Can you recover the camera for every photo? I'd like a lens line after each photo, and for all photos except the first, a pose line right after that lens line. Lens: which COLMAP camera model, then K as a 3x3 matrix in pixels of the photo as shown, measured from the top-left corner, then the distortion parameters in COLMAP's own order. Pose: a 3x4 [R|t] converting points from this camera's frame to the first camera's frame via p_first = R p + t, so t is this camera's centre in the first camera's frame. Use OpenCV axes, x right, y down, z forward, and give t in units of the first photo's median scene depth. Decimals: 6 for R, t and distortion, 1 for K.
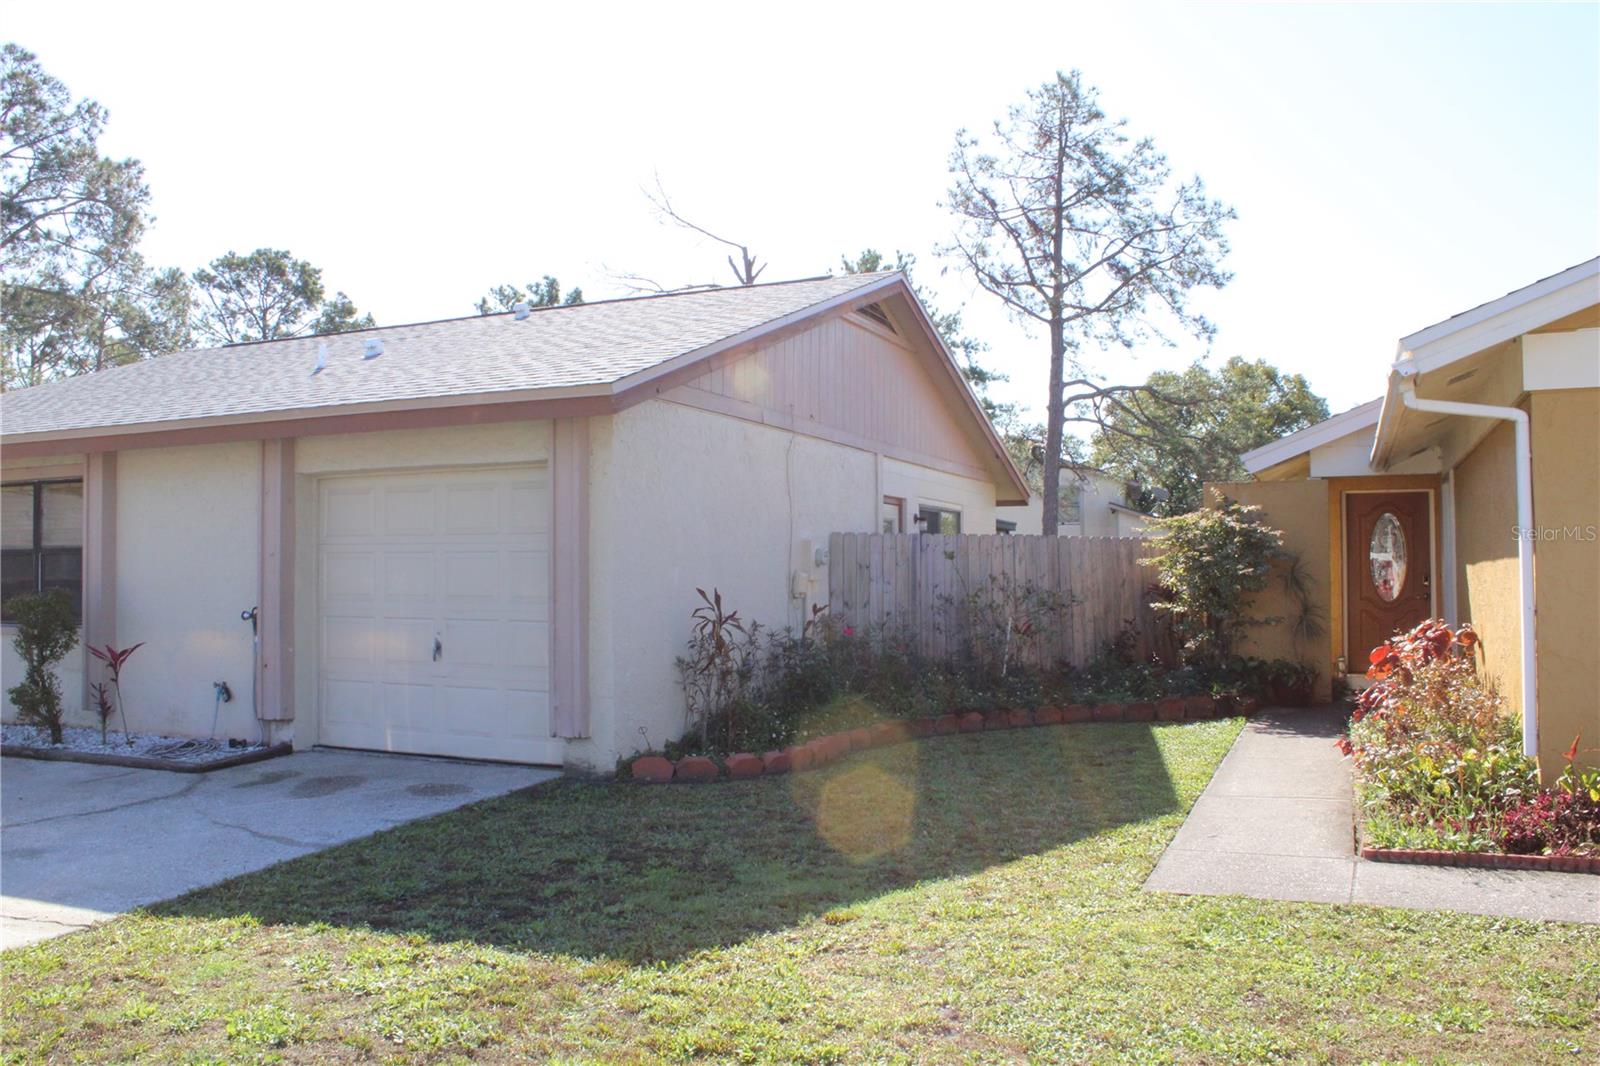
lens RADIAL K [[1318.0, 0, 789.7], [0, 1318.0, 533.0], [0, 0, 1]] dist [-0.173544, 0.148587]
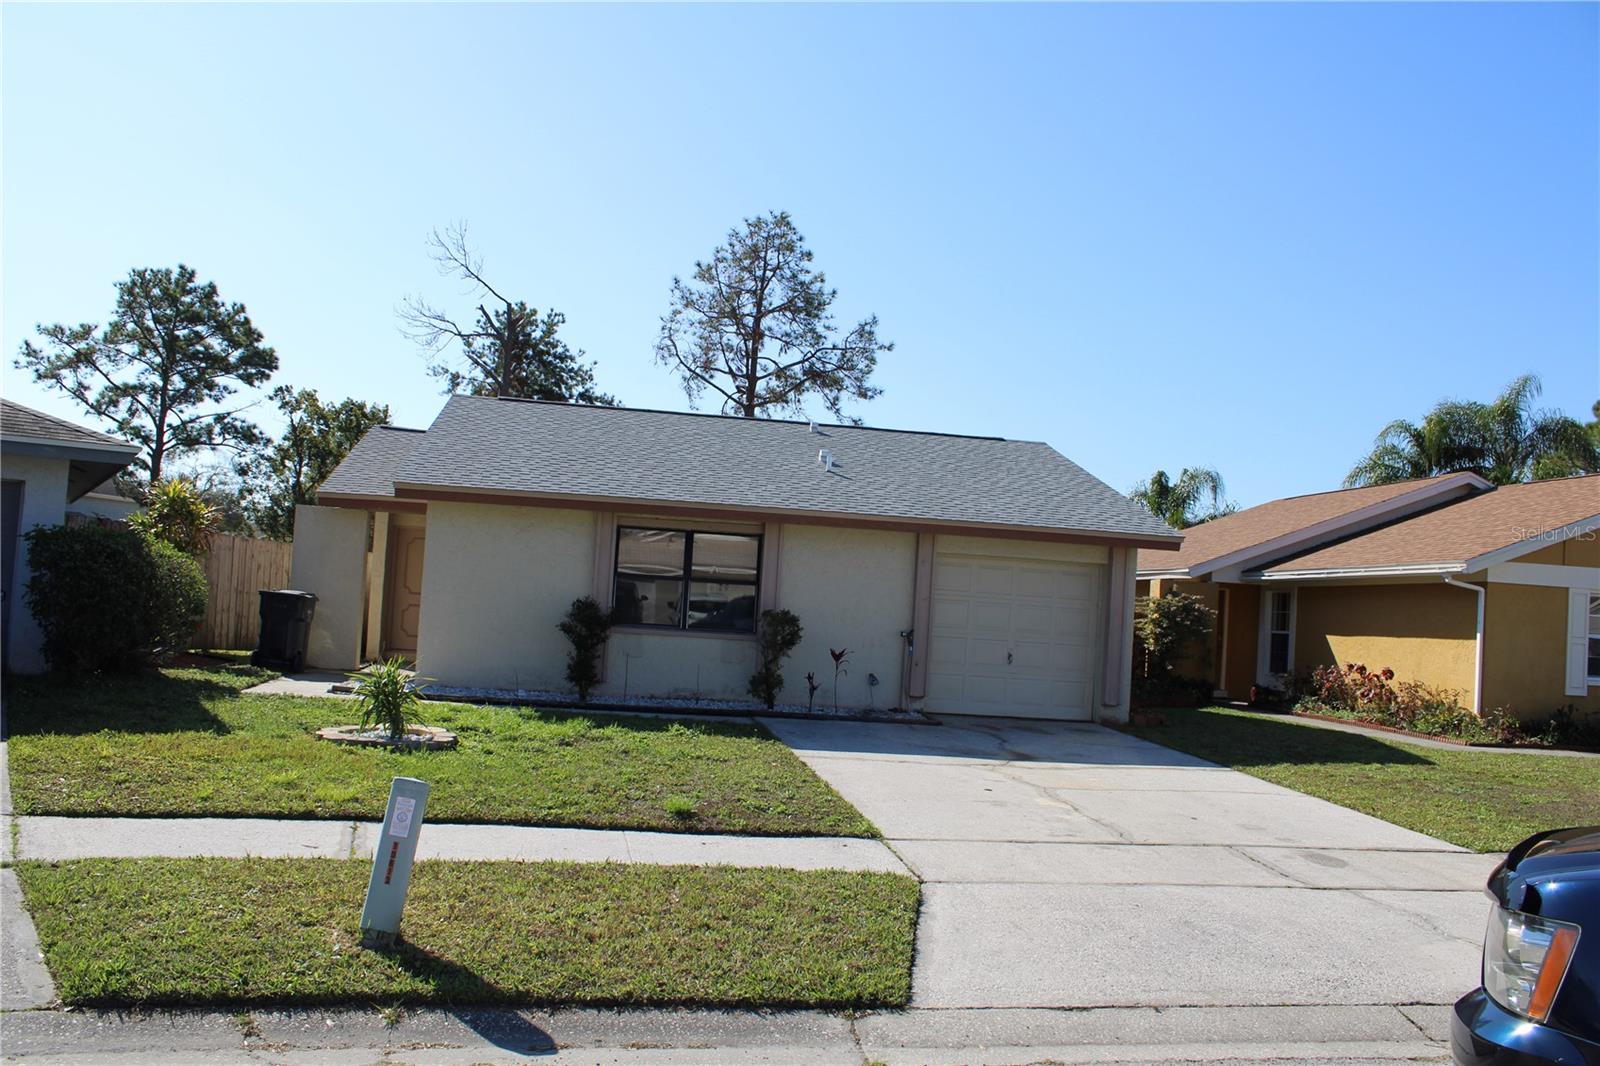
lens RADIAL K [[1318.0, 0, 789.7], [0, 1318.0, 533.0], [0, 0, 1]] dist [-0.173544, 0.148587]
pose [[0.858050, 0.086441, 0.506239, -1.442604], [-0.079451, 0.996209, -0.035439, 0.002977], [-0.507383, -0.009813, 0.861665, -0.425722]]
